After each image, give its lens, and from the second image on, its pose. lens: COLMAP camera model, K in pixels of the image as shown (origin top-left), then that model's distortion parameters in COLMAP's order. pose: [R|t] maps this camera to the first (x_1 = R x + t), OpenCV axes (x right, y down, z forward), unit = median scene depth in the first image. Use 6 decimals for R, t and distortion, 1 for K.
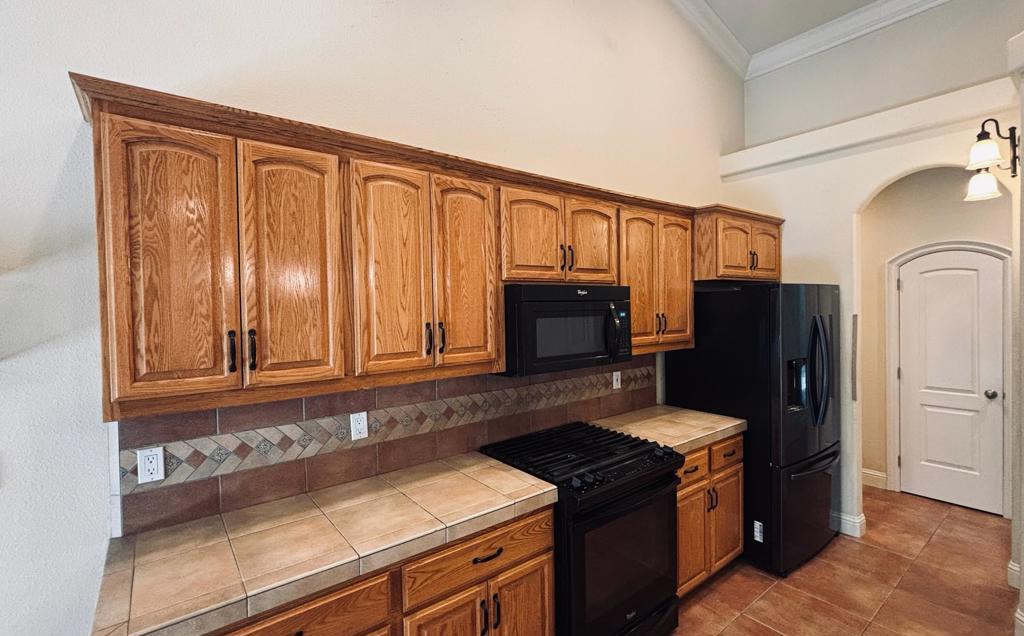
lens RADIAL K [[454.1, 0, 507.9], [0, 454.1, 318.2], [0, 0, 1]] dist [0.004297, 0.001649]
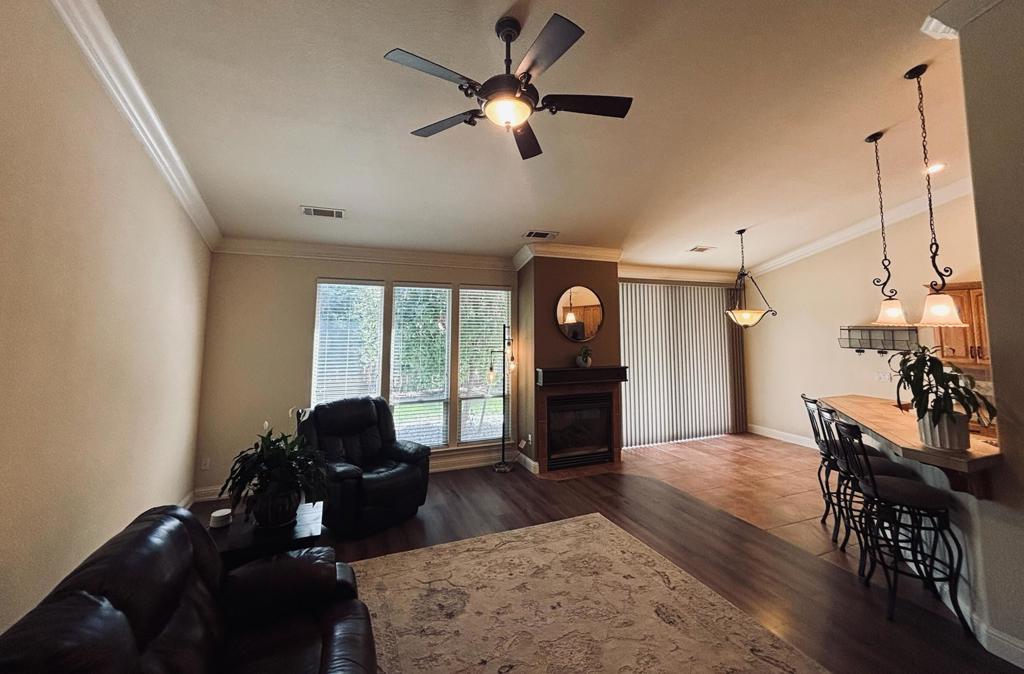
lens RADIAL K [[422.5, 0, 518.1], [0, 422.5, 286.5], [0, 0, 1]] dist [0.004430, 0.000302]
pose [[-0.245901, -0.069634, -0.966791, 2.544852], [-0.015537, 0.997571, -0.067899, -0.115002], [0.969171, -0.001676, -0.246385, -1.148807]]
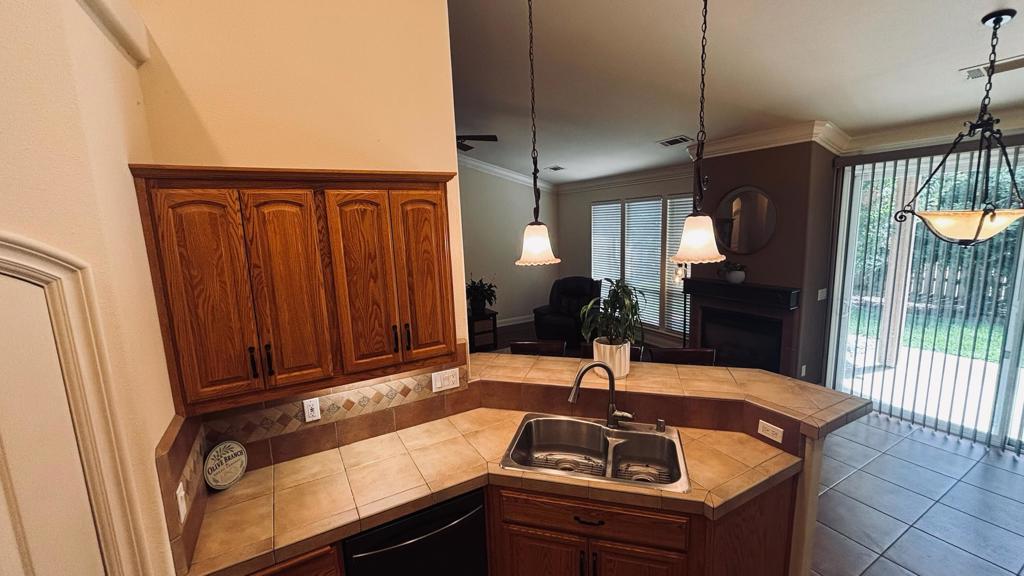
lens RADIAL K [[412.7, 0, 512.2], [0, 412.7, 286.7], [0, 0, 1]] dist [0.006433, -0.000699]
pose [[-0.987360, 0.033554, 0.154902, 0.561826], [0.060450, 0.983181, 0.172337, -0.245546], [-0.146515, 0.179522, -0.972782, 1.187660]]
